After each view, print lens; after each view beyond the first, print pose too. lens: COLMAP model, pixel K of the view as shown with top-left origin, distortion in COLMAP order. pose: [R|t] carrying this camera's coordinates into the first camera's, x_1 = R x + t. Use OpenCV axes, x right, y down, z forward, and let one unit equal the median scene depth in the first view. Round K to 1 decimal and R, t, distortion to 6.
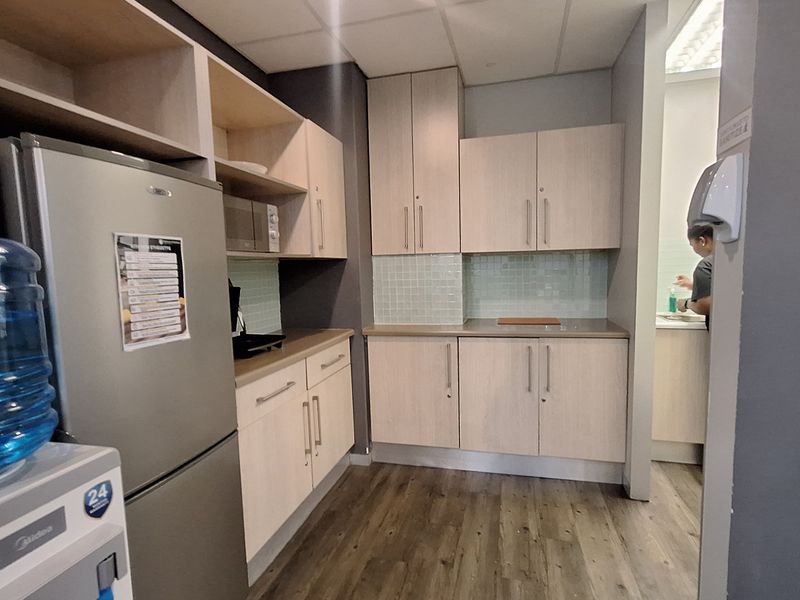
lens RADIAL K [[422.2, 0, 400.3], [0, 422.2, 303.6], [0, 0, 1]] dist [-0.003725, 0.004189]
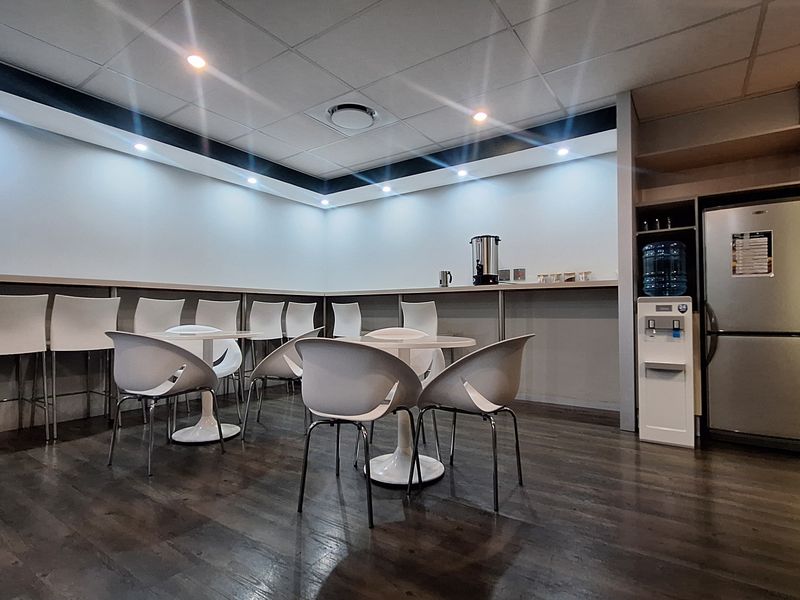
lens RADIAL K [[422.2, 0, 405.6], [0, 422.2, 305.0], [0, 0, 1]] dist [-0.003725, 0.004189]
pose [[-0.323499, 0.007517, -0.946199, 2.358453], [-0.070589, 0.996990, 0.032055, 0.322815], [0.943592, 0.077161, -0.321994, -0.067266]]
